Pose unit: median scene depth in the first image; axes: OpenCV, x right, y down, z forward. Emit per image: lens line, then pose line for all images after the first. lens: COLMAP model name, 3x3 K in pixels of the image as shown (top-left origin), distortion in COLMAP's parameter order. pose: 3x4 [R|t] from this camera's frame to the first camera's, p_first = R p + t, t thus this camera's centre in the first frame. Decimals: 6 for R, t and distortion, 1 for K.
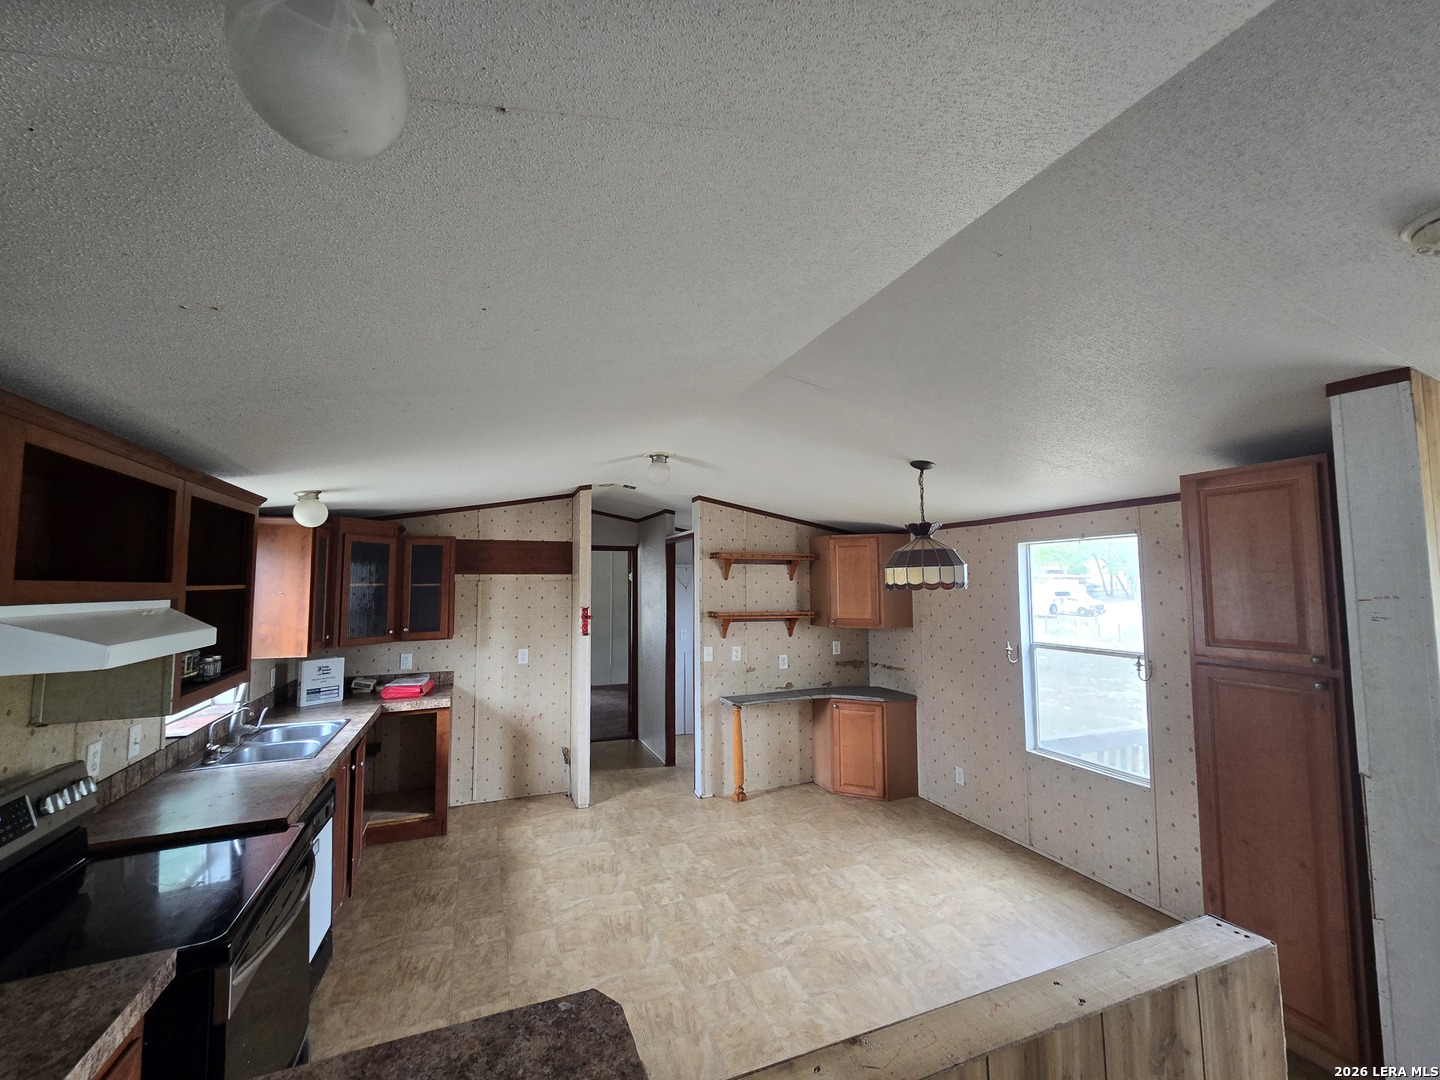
lens RADIAL K [[593.1, 0, 704.9], [0, 593.1, 543.4], [0, 0, 1]] dist [-0.000472, 0.000250]
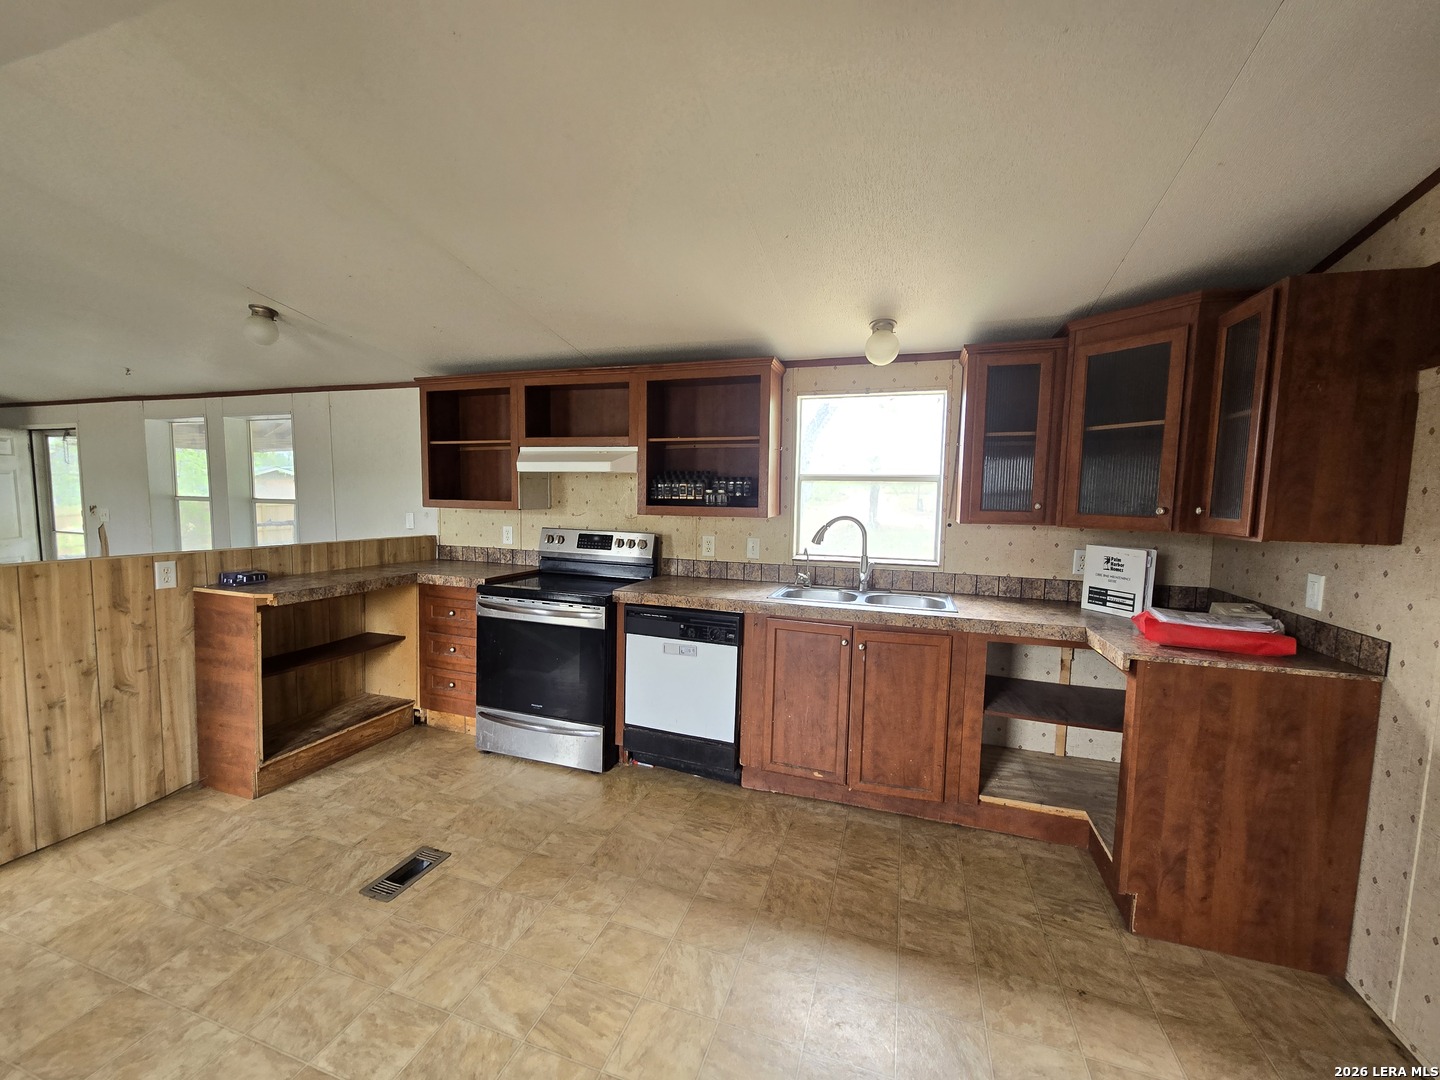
lens RADIAL K [[590.4, 0, 708.4], [0, 590.4, 543.1], [0, 0, 1]] dist [-0.002712, 0.003255]
pose [[-0.640297, 0.063575, -0.765492, 0.113551], [0.039575, 0.997976, 0.049781, 0.117431], [0.767108, 0.001580, -0.641516, 0.892610]]
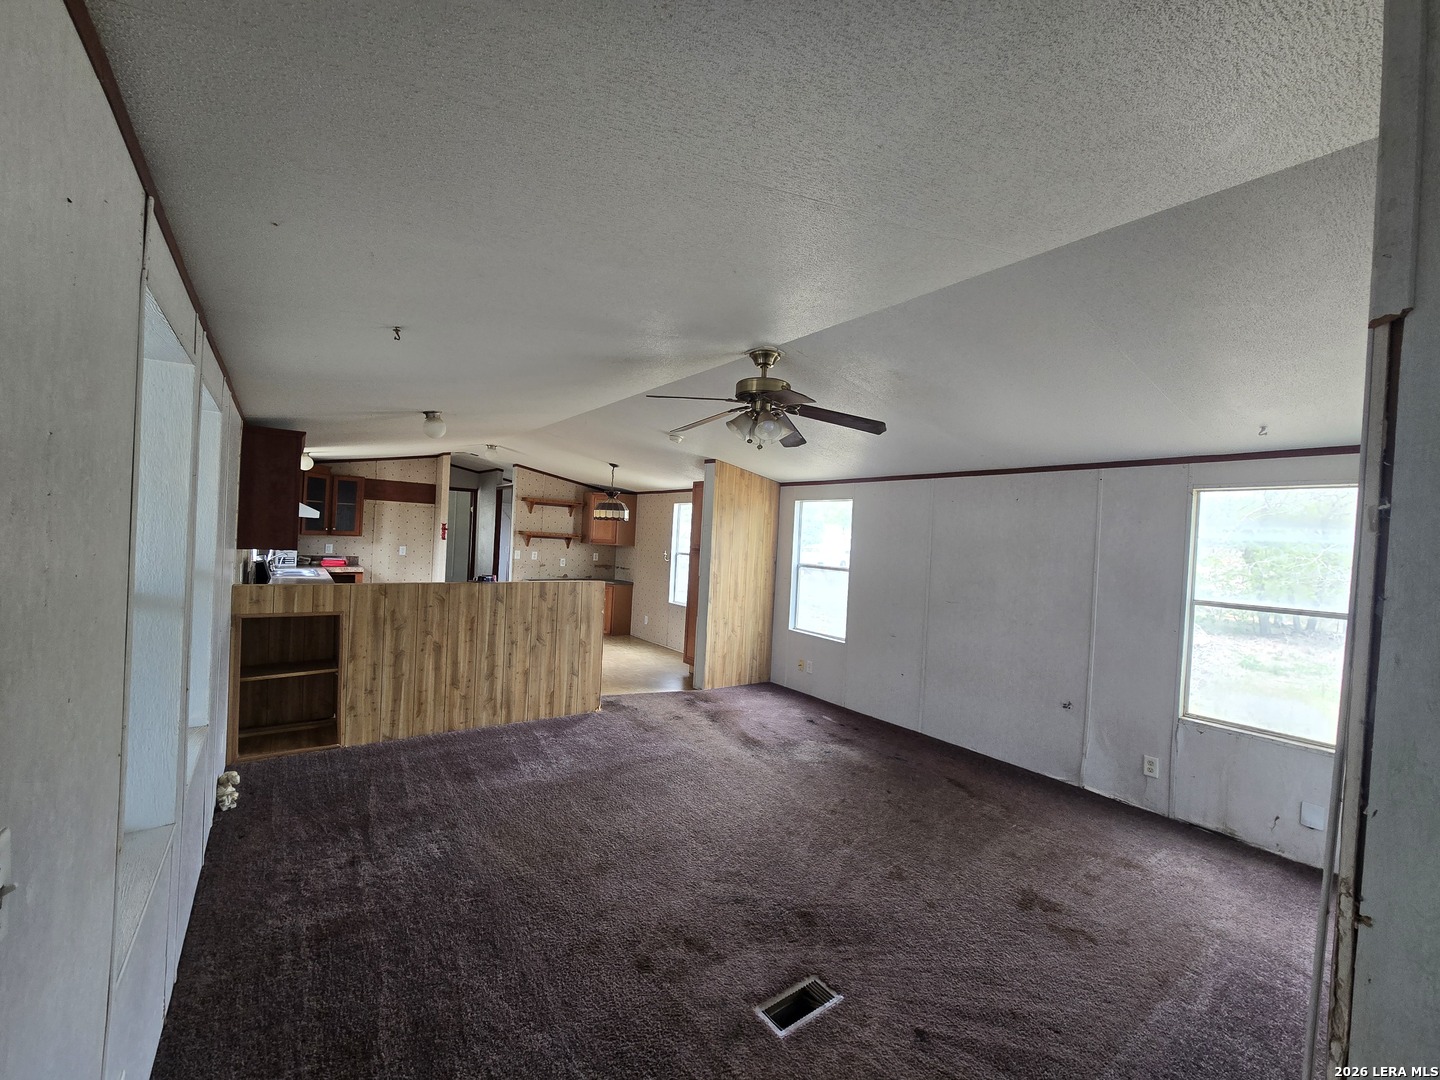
lens RADIAL K [[593.1, 0, 704.9], [0, 593.1, 543.4], [0, 0, 1]] dist [-0.000472, 0.000250]
pose [[0.965859, 0.054026, 0.253373, 0.096017], [-0.075610, 0.994219, 0.076231, -0.023568], [-0.247790, -0.092786, 0.964360, -0.844908]]
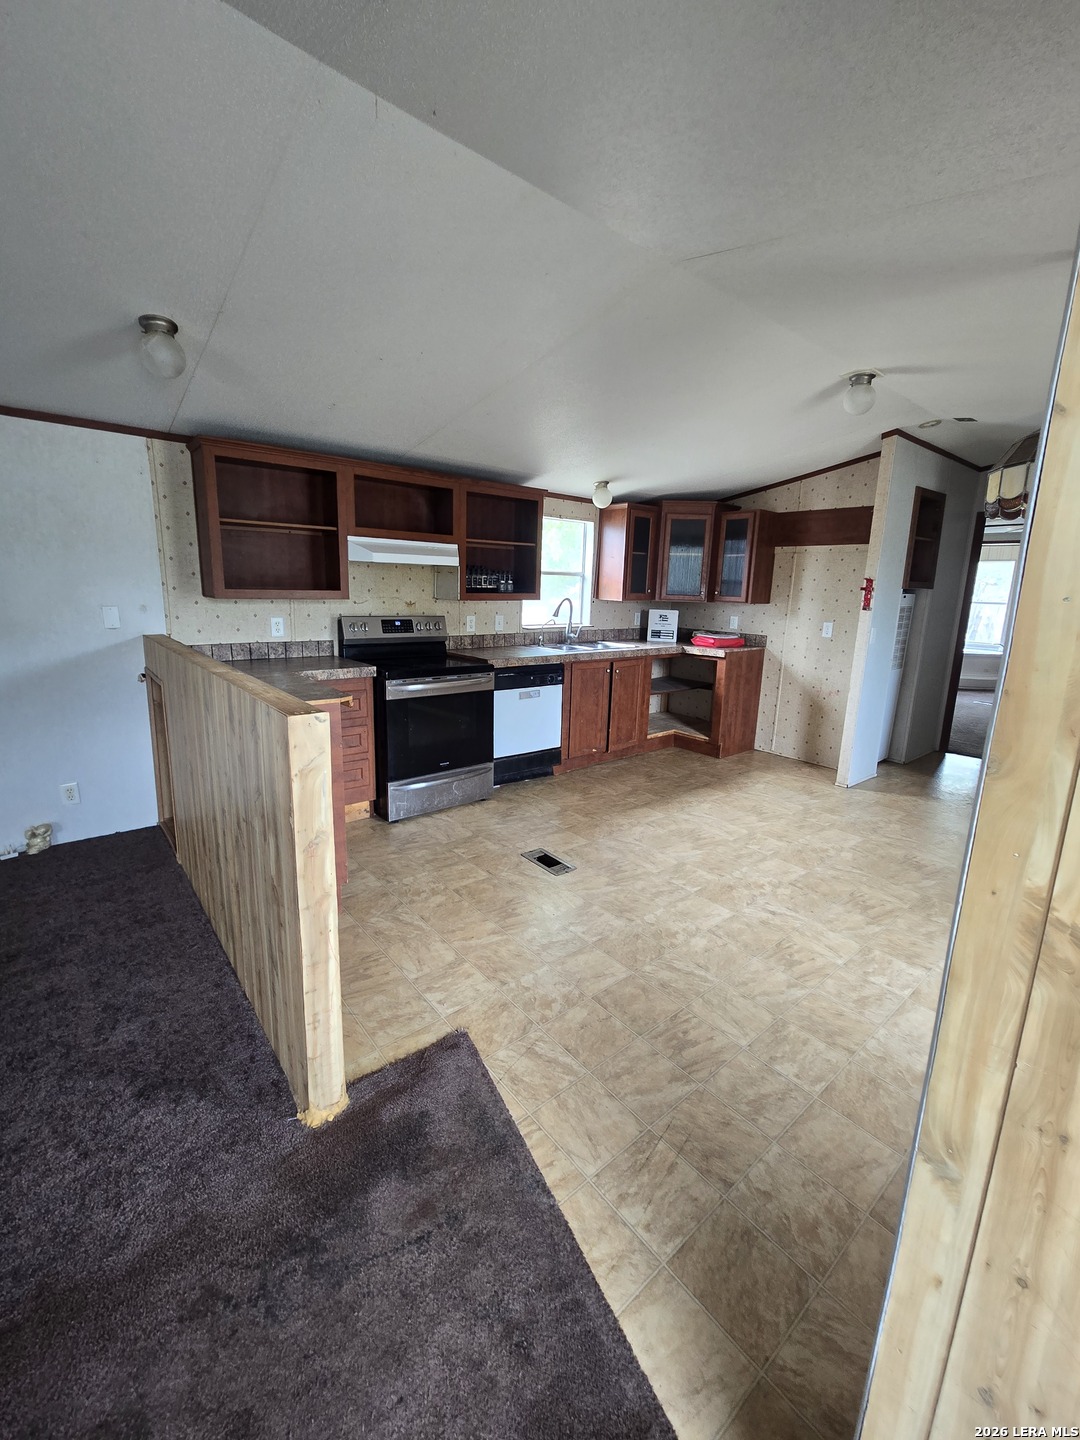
lens RADIAL K [[593.1, 0, 534.3], [0, 593.1, 699.6], [0, 0, 1]] dist [-0.000472, 0.000250]
pose [[0.316035, 0.198272, -0.927799, 0.490210], [0.033329, 0.974996, 0.219711, 0.070737], [0.948162, -0.100359, 0.301524, 0.228242]]
